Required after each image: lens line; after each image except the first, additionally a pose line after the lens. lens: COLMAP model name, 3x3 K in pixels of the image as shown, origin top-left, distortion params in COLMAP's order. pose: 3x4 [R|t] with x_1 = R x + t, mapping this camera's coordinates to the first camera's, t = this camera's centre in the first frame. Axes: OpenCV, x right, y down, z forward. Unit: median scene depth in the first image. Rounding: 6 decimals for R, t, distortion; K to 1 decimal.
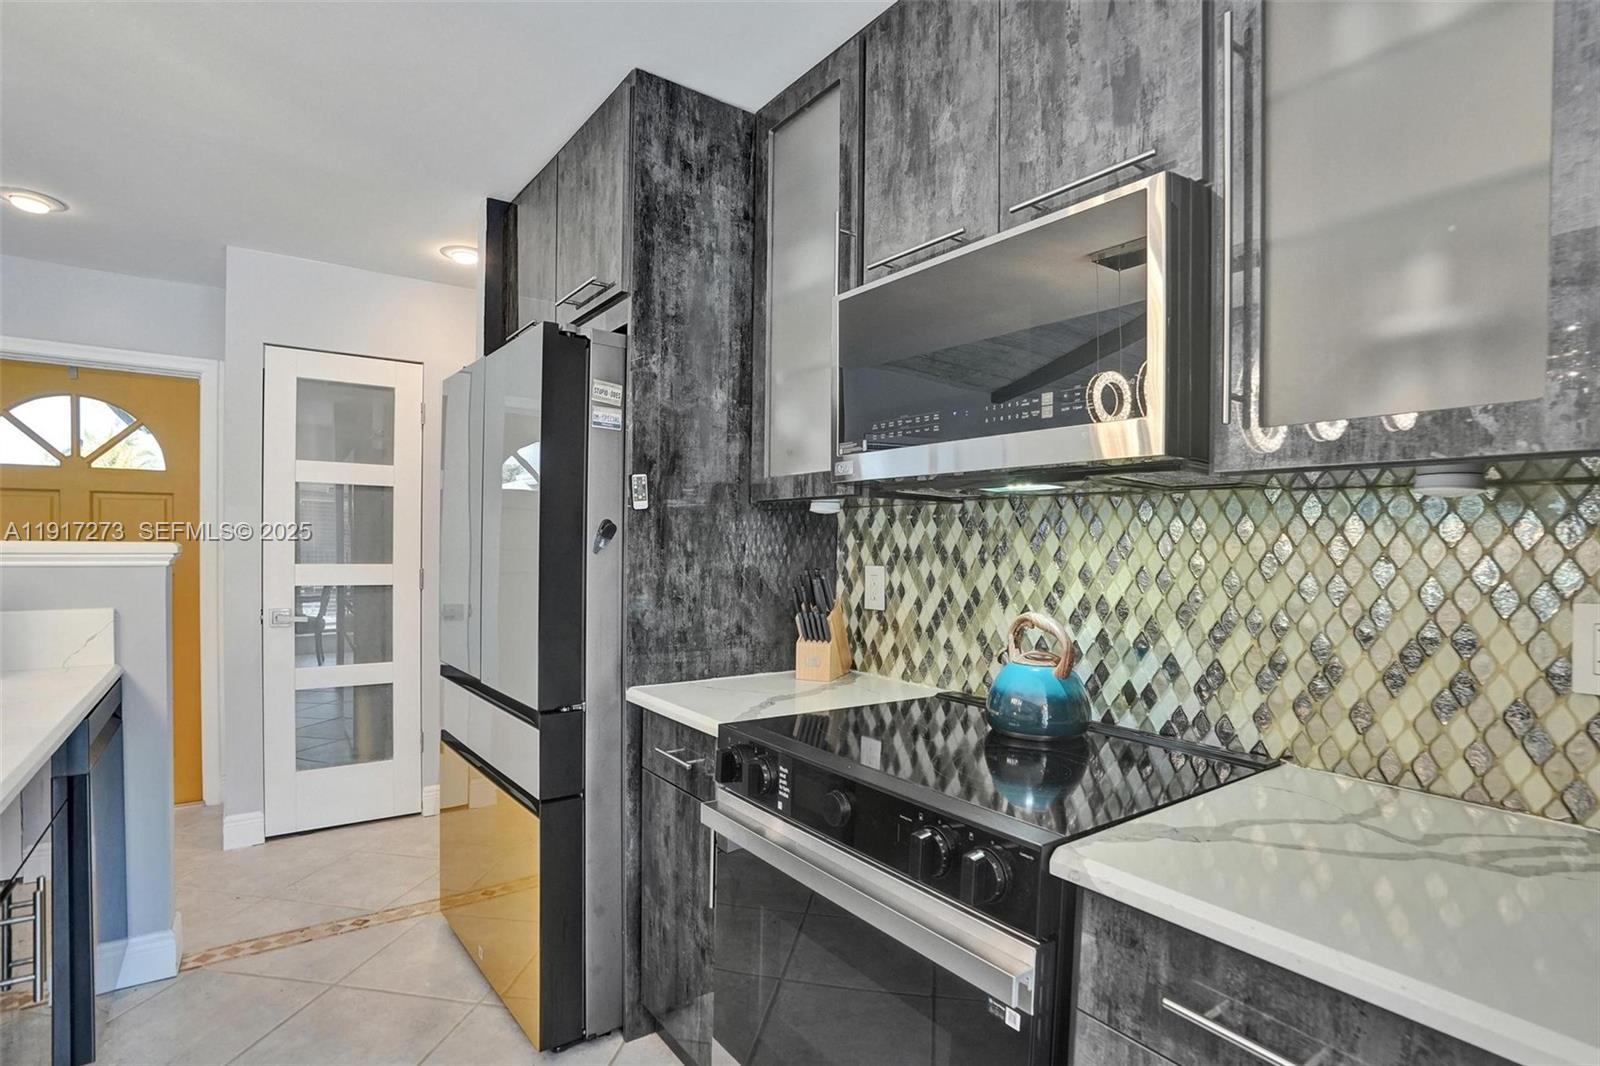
lens RADIAL K [[809.6, 0, 797.4], [0, 809.6, 550.2], [0, 0, 1]] dist [-0.057572, 0.035100]
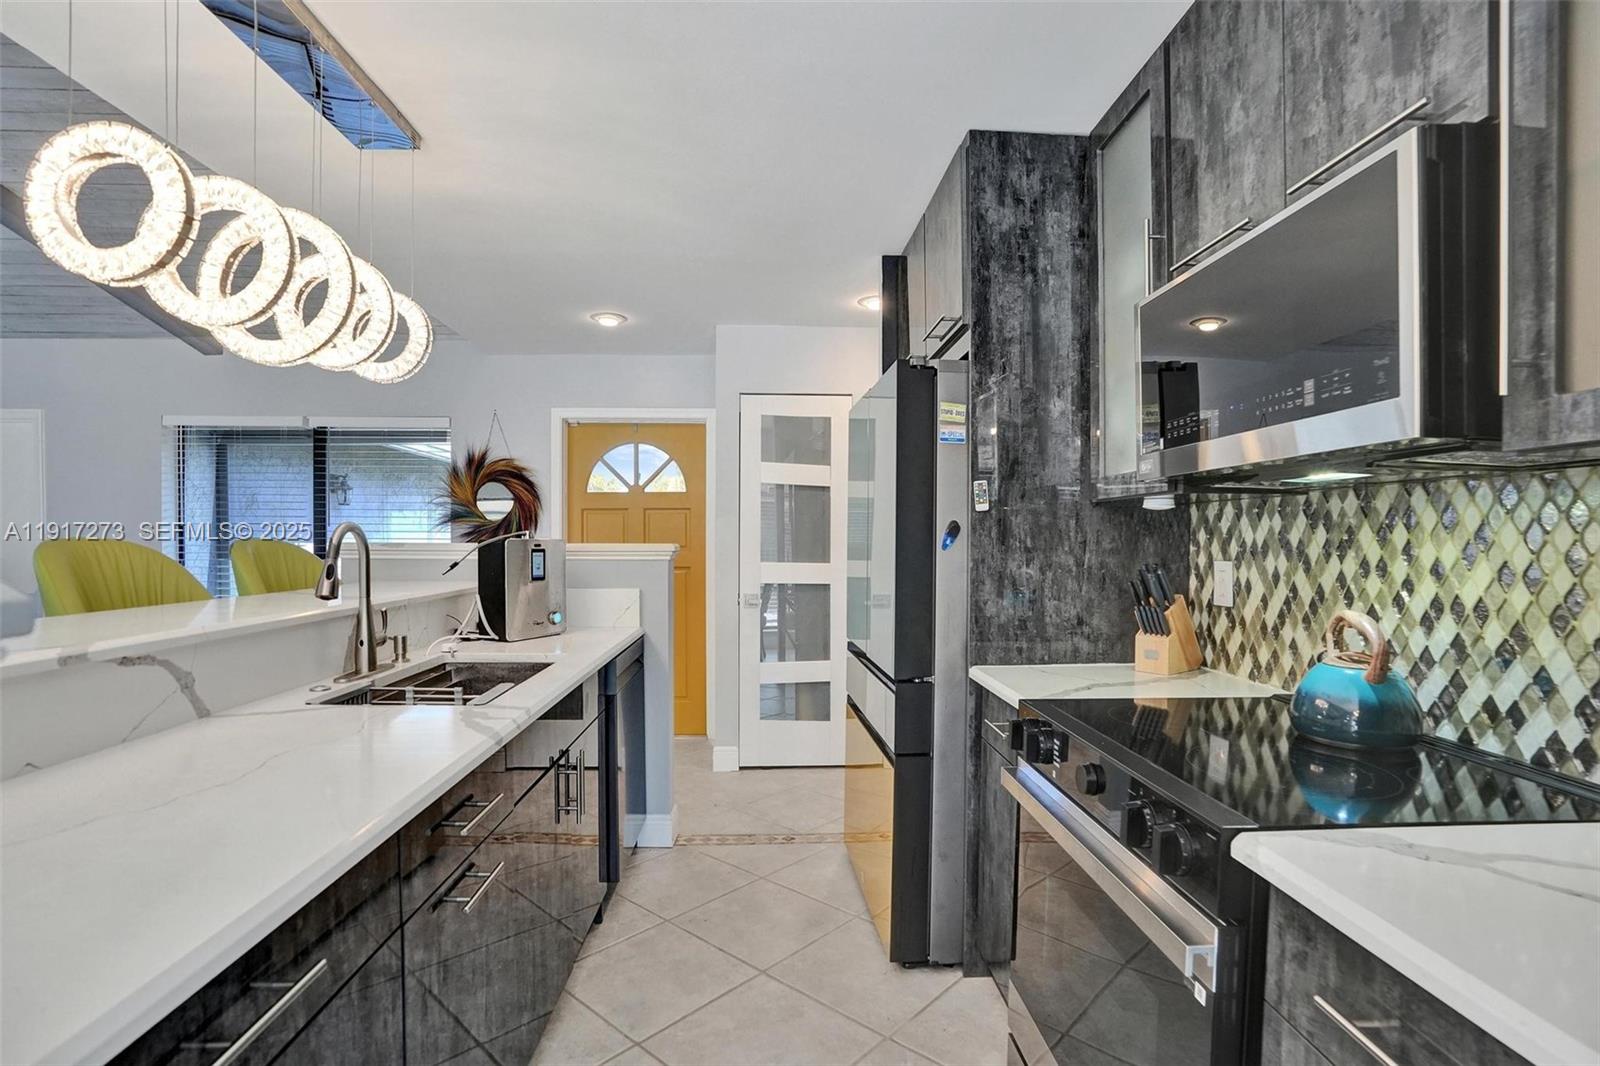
lens RADIAL K [[766.4, 0, 800.0], [0, 766.4, 533.0], [0, 0, 1]] dist [-0.038891, 0.028784]
pose [[0.847163, -0.015841, -0.531096, 0.165620], [0.004797, 0.999743, -0.022168, 0.003251], [0.531311, 0.016233, 0.847021, -0.056389]]
